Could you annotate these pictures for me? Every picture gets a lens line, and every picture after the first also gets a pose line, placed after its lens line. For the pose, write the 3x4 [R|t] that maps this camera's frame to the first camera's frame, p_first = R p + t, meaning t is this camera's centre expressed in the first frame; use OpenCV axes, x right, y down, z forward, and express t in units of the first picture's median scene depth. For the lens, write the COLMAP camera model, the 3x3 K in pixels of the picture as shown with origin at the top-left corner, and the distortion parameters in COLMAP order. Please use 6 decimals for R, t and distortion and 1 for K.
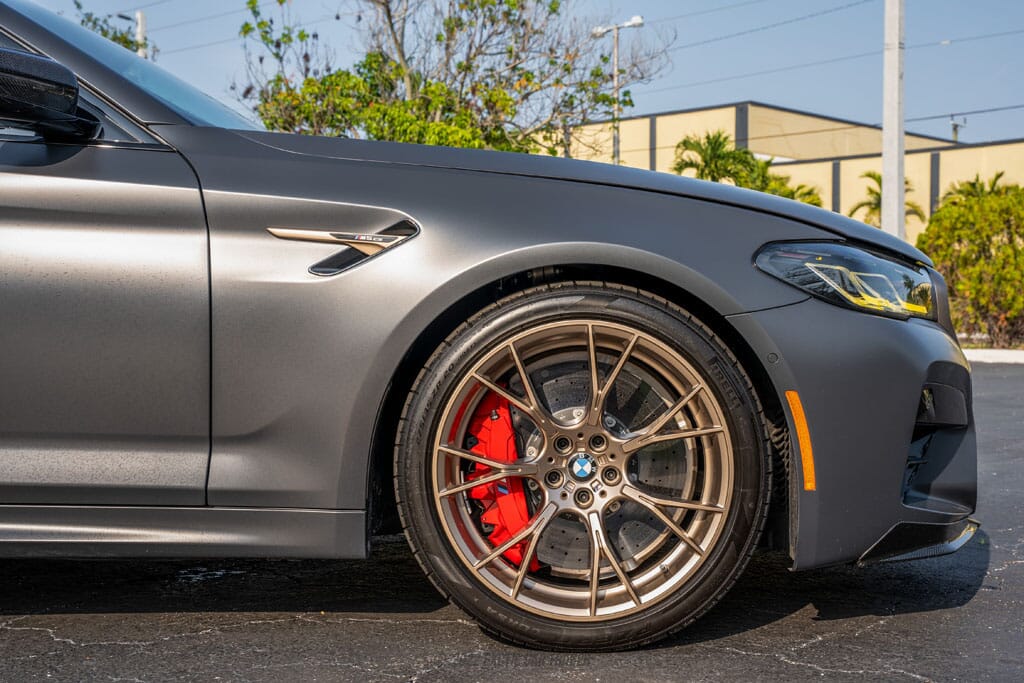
lens RADIAL K [[1328.6, 0, 519.2], [0, 1328.6, 350.8], [0, 0, 1]] dist [0.025888, 0.000000]
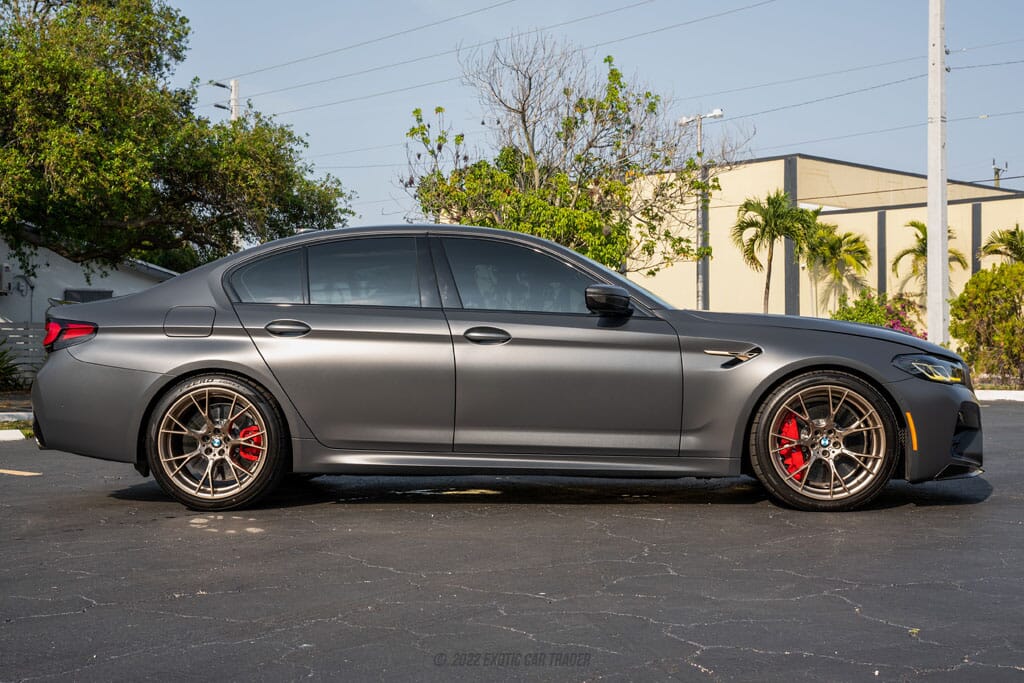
lens RADIAL K [[1294.7, 0, 501.9], [0, 1294.7, 349.3], [0, 0, 1]] dist [0.030247, 0.000000]
pose [[0.998777, -0.001643, -0.049415, -0.432016], [0.000144, 0.999541, -0.030308, -0.015468], [0.049442, 0.030264, 0.998318, -1.479133]]
